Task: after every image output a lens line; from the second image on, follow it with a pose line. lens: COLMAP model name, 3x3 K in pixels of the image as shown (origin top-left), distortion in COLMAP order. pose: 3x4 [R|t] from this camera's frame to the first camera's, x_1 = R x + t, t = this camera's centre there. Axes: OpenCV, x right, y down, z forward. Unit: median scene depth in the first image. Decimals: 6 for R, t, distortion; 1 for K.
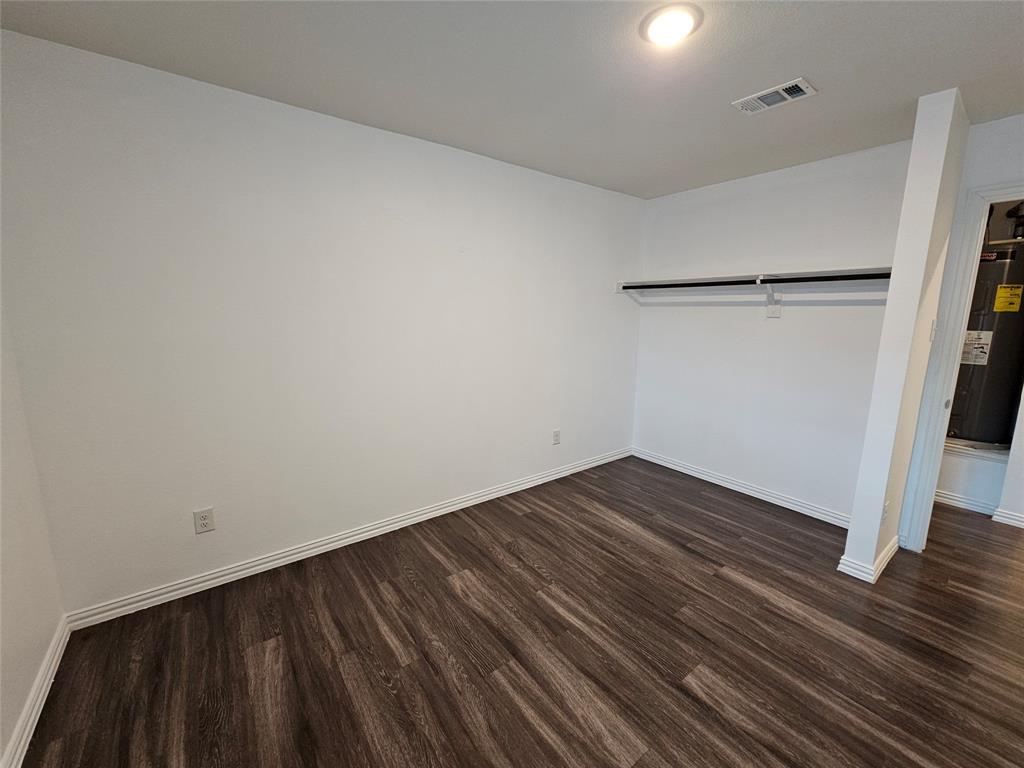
lens RADIAL K [[416.4, 0, 517.2], [0, 416.4, 381.7], [0, 0, 1]] dist [-0.000333, 0.000046]
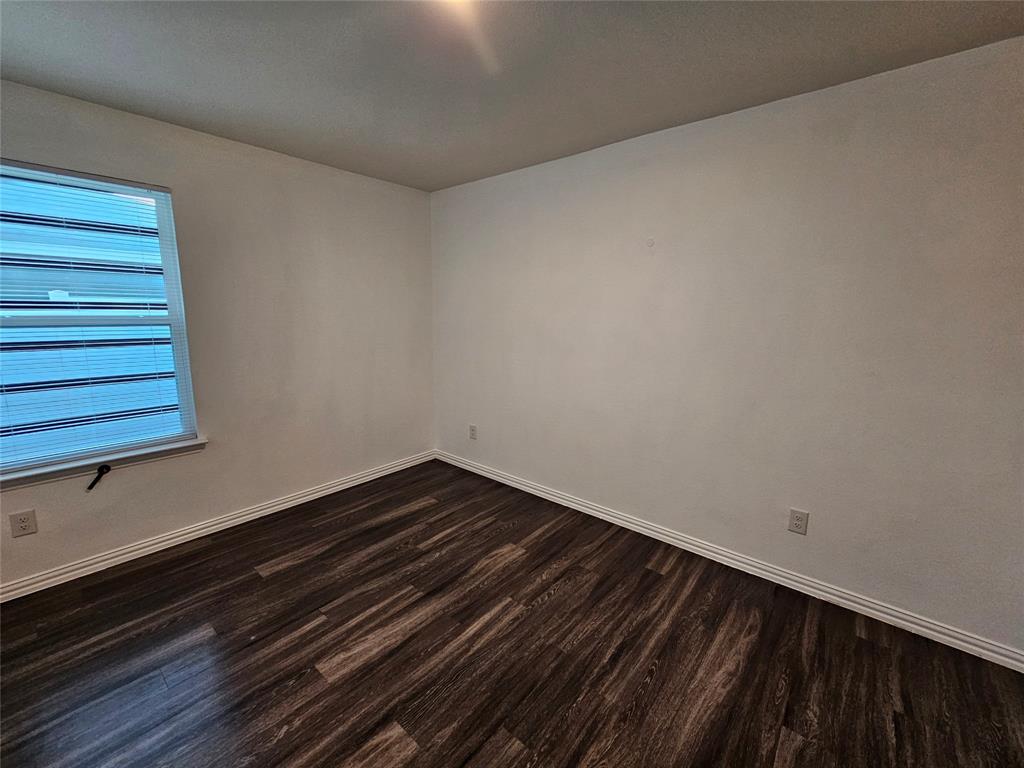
lens RADIAL K [[416.4, 0, 517.2], [0, 416.4, 381.7], [0, 0, 1]] dist [-0.000333, 0.000046]
pose [[0.225350, 0.159836, -0.961077, 1.010857], [-0.178627, 0.976508, 0.120519, -0.121675], [0.957763, 0.144515, 0.248607, 0.781074]]
